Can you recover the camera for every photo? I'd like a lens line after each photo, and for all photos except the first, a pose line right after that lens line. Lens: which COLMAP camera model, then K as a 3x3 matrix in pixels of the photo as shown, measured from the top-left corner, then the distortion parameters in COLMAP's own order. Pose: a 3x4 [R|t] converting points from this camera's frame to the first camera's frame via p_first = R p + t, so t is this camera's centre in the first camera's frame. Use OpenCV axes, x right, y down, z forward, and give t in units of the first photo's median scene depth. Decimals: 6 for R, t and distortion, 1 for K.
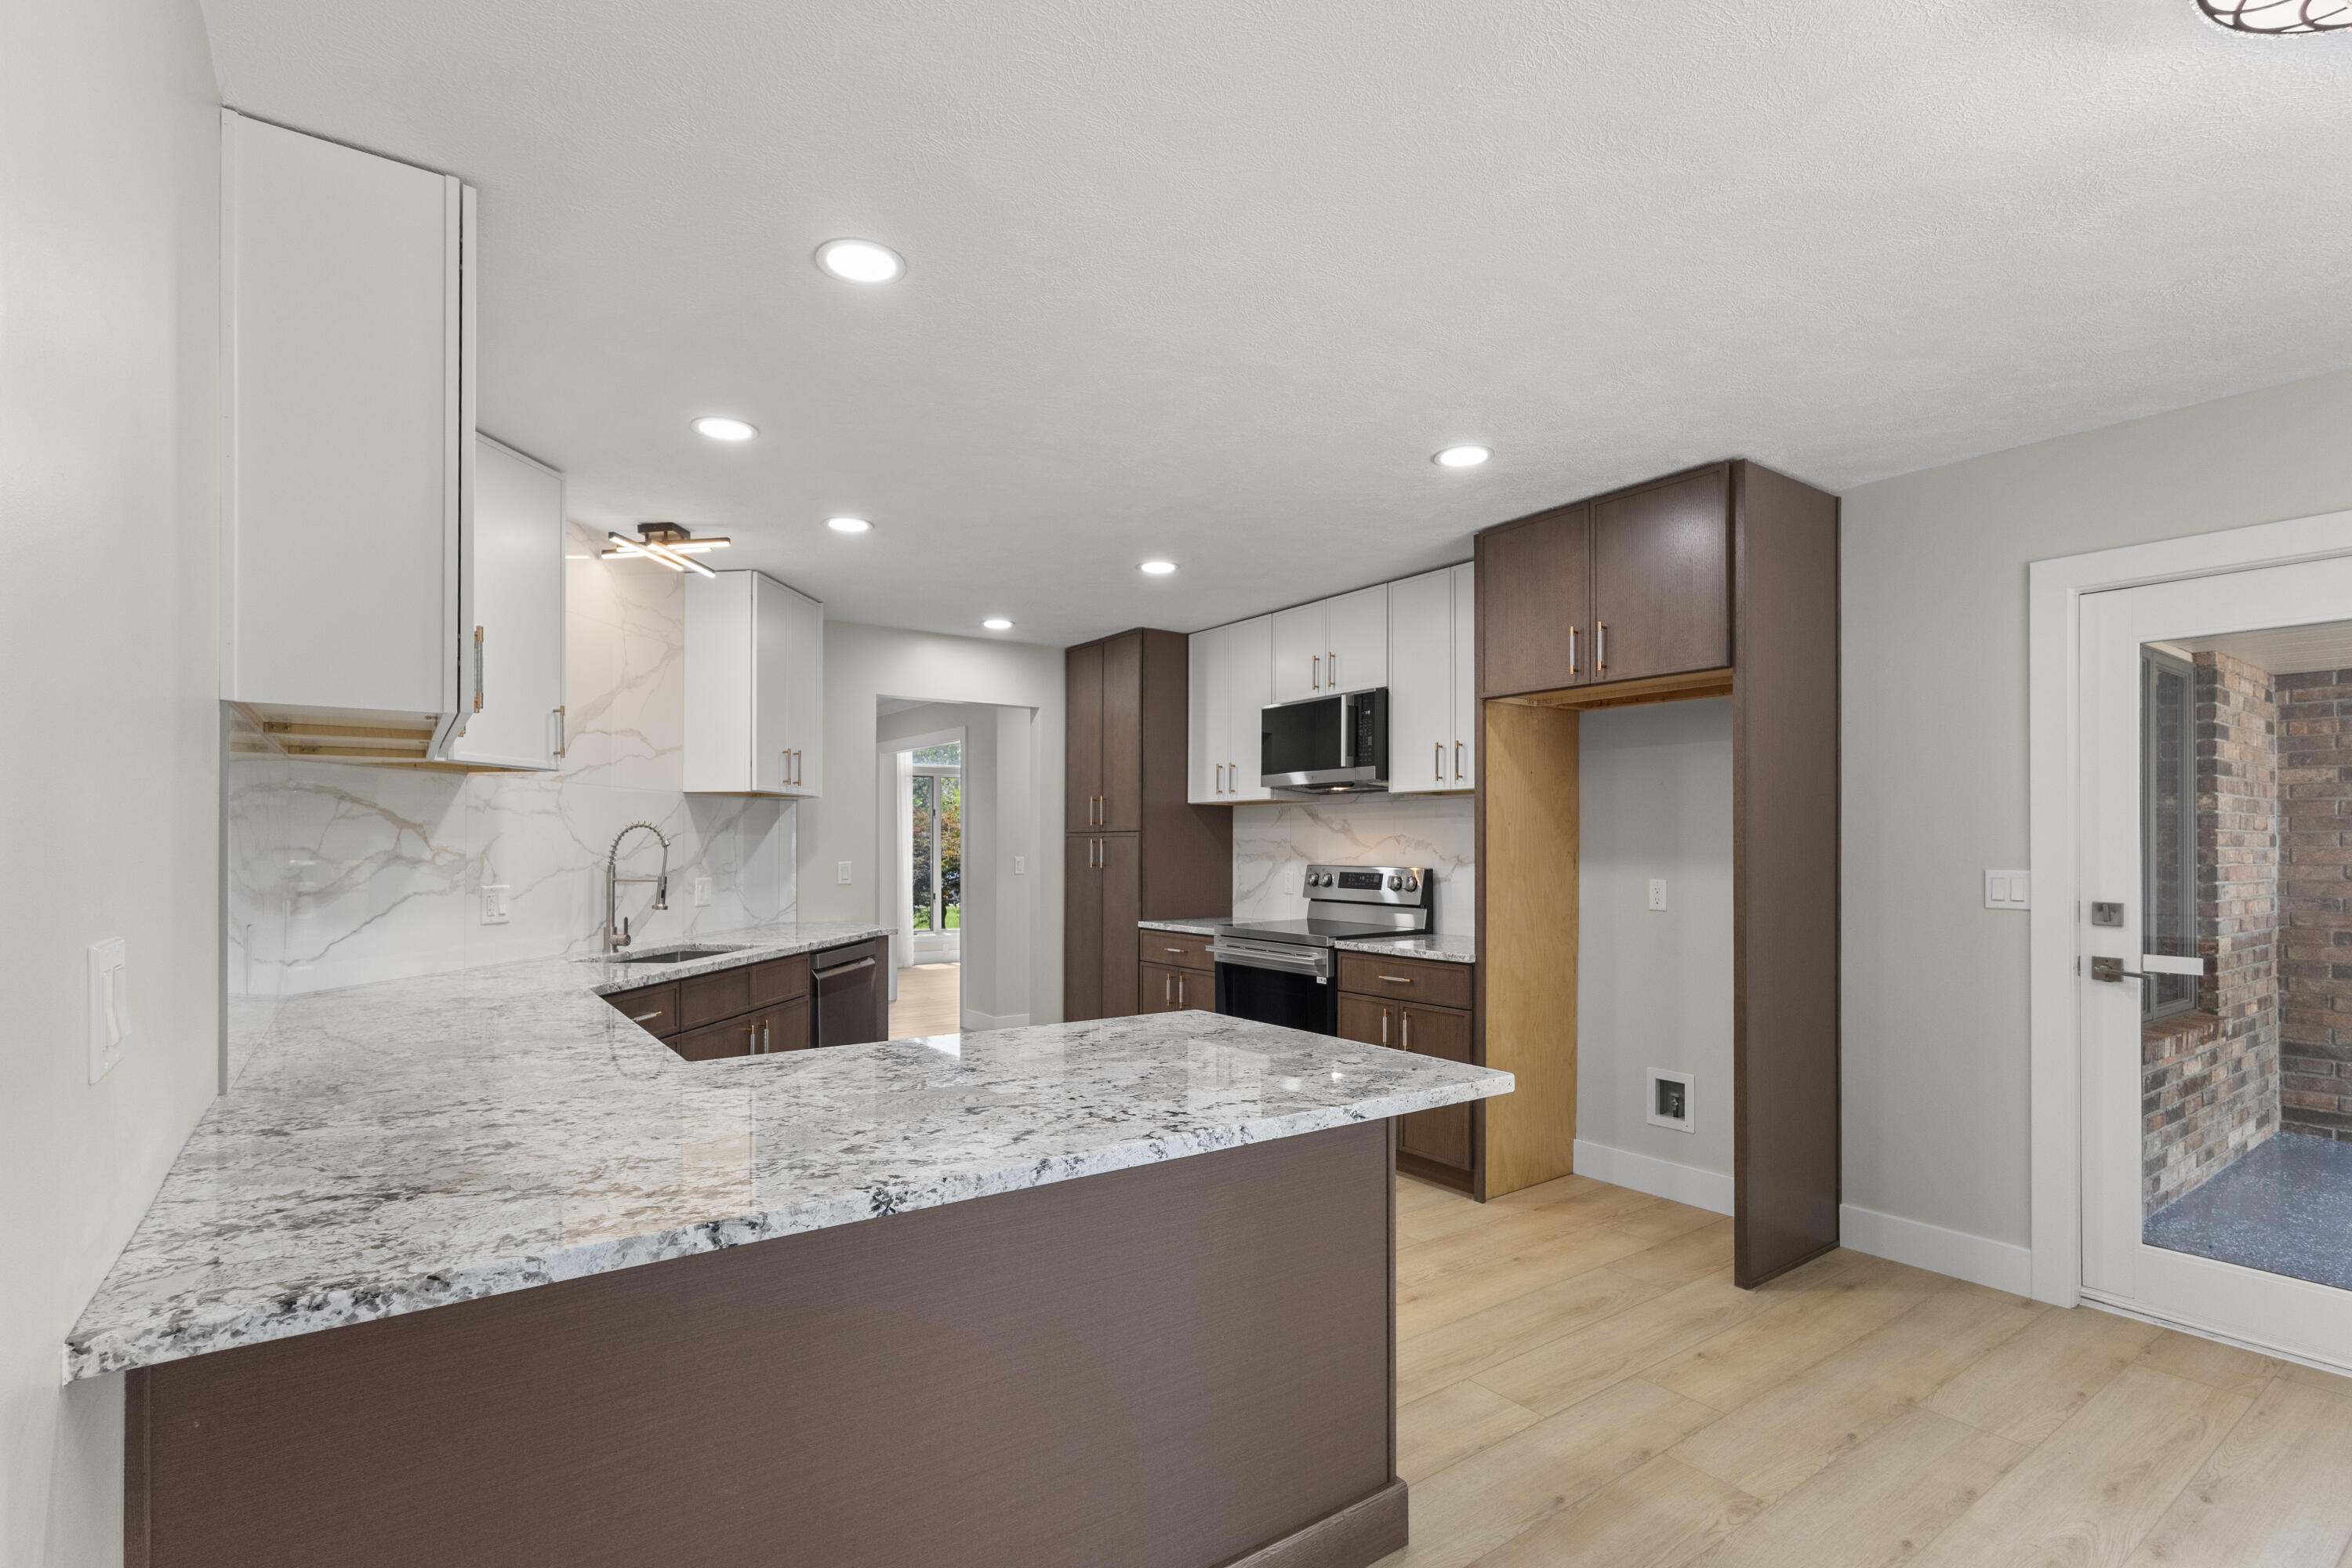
lens RADIAL K [[1105.7, 0, 1201.0], [0, 1105.7, 844.9], [0, 0, 1]] dist [0.005218, 0.000508]
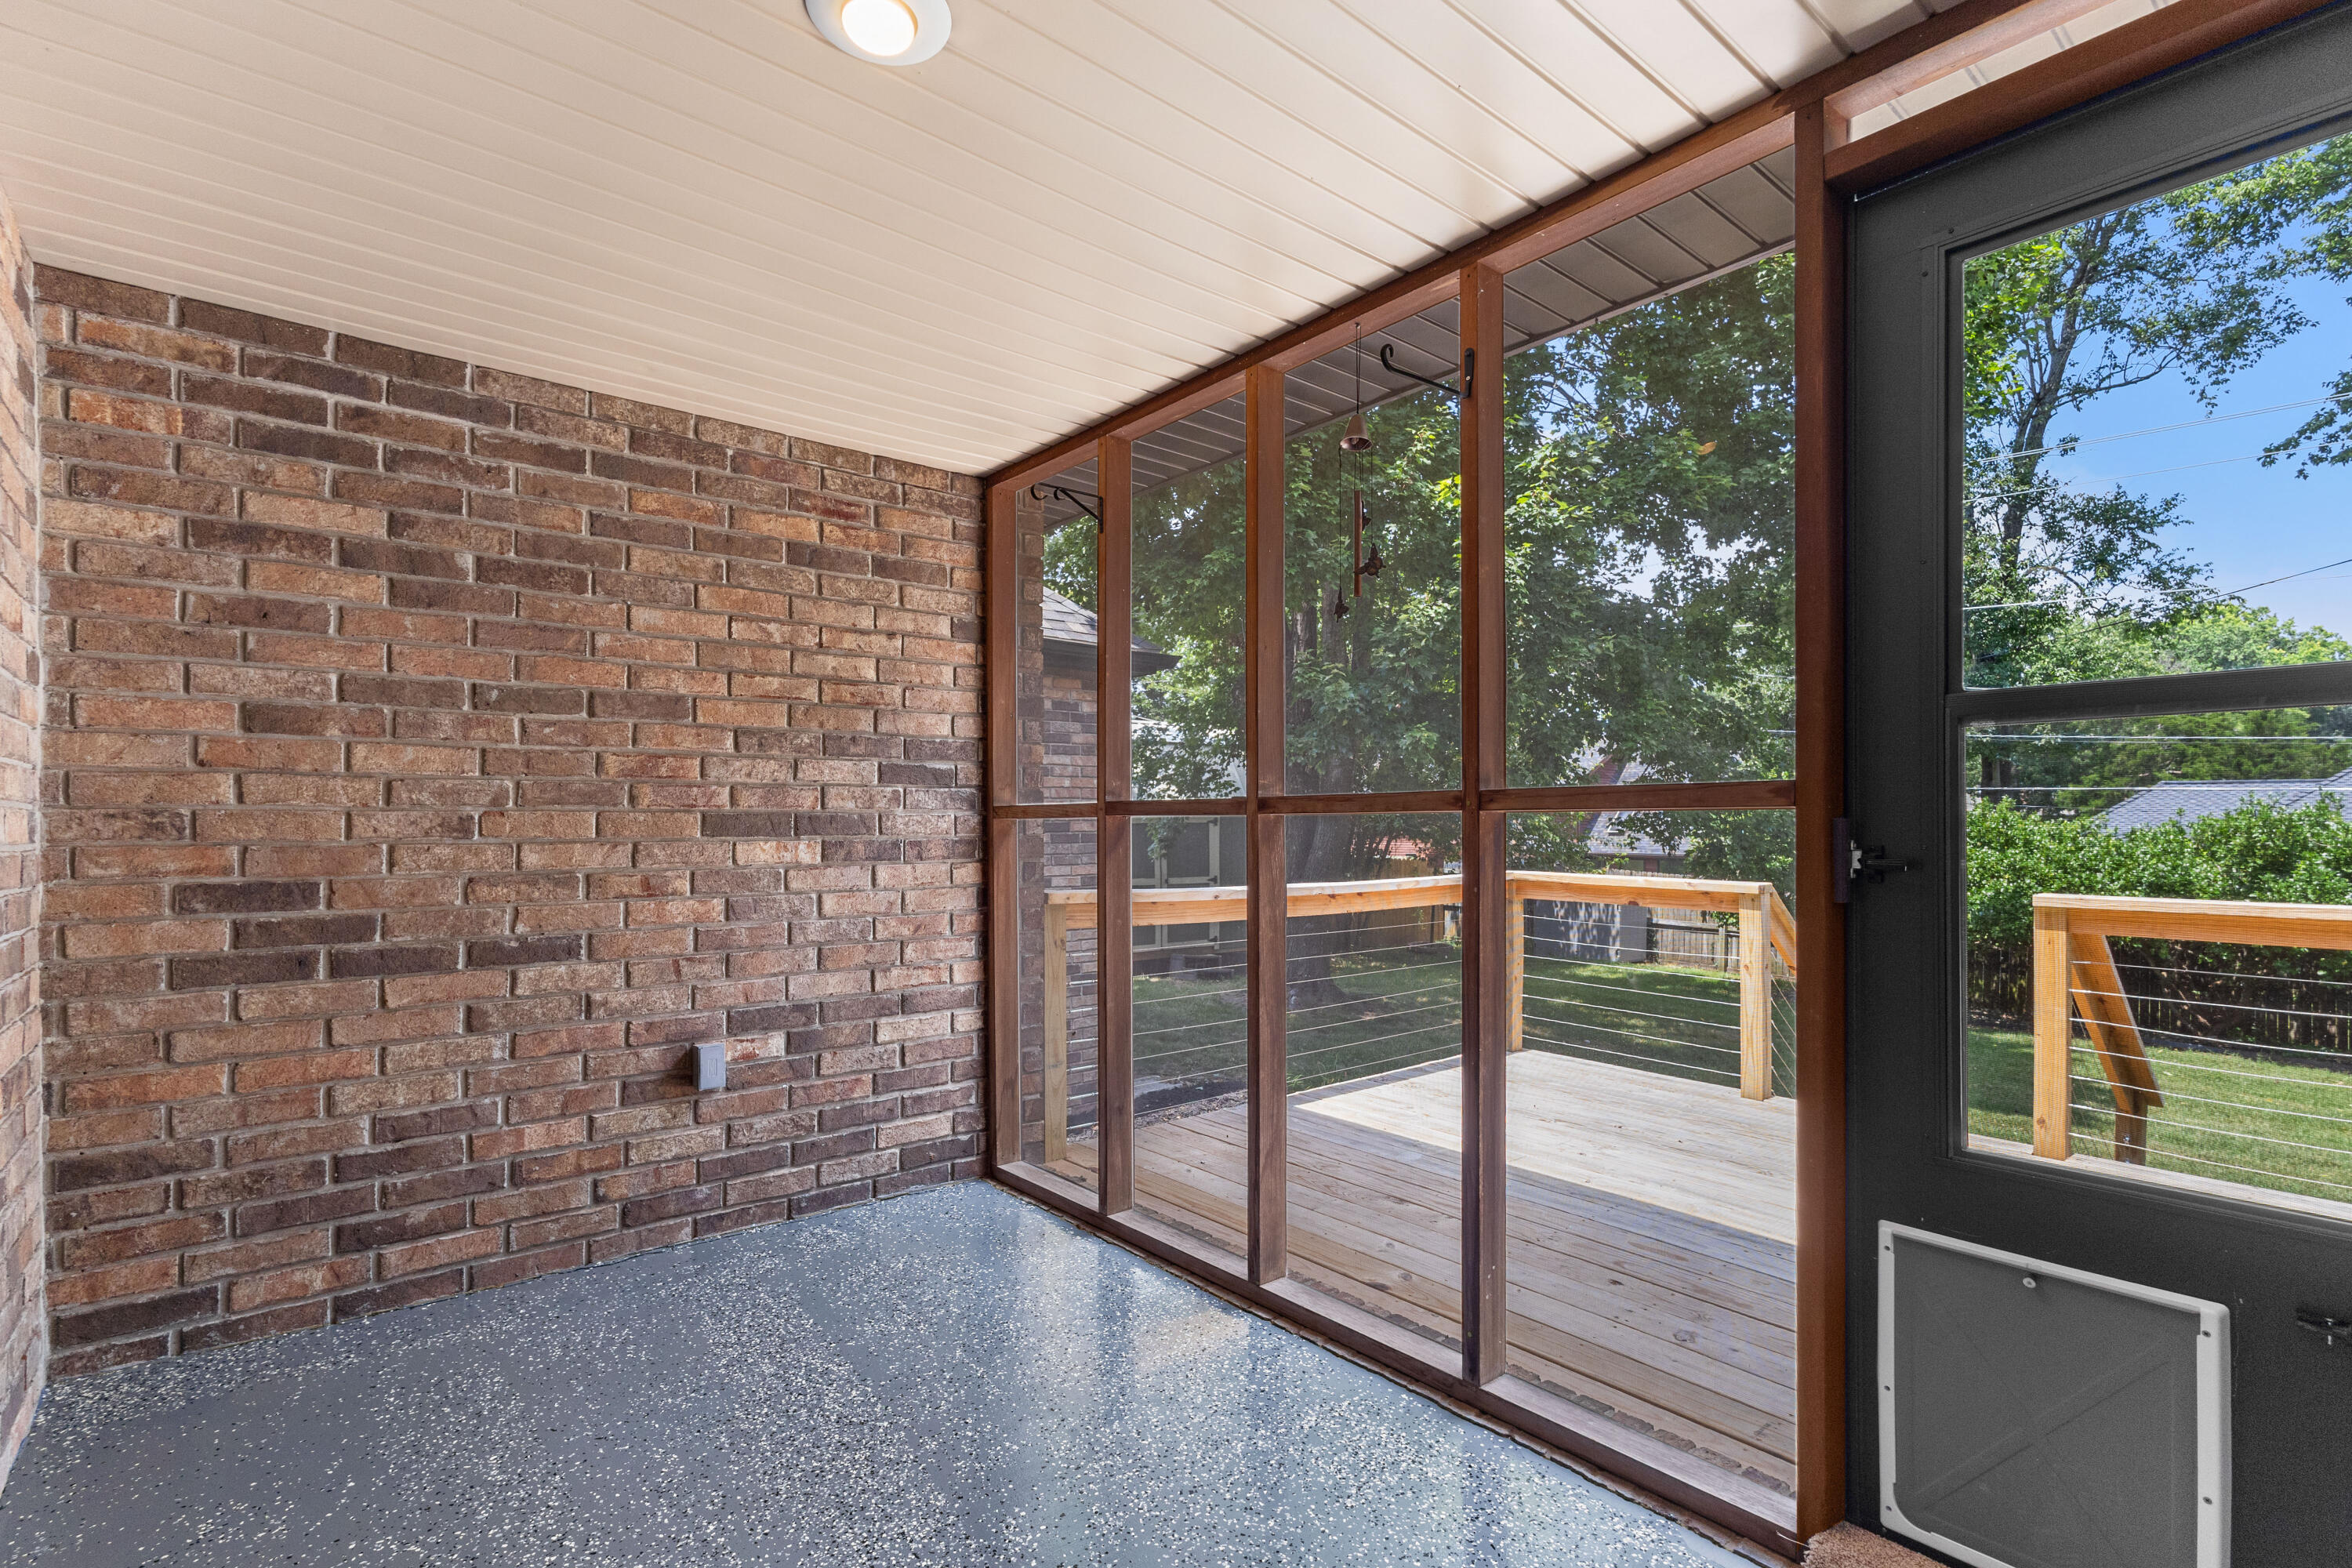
lens RADIAL K [[1105.7, 0, 1169.4], [0, 1105.7, 807.2], [0, 0, 1]] dist [0.005218, 0.000508]
pose [[-0.046590, 0.002087, 0.998912, 0.469099], [0.001798, 0.999996, -0.002005, 0.041062], [-0.998912, 0.001703, -0.046594, 0.524327]]
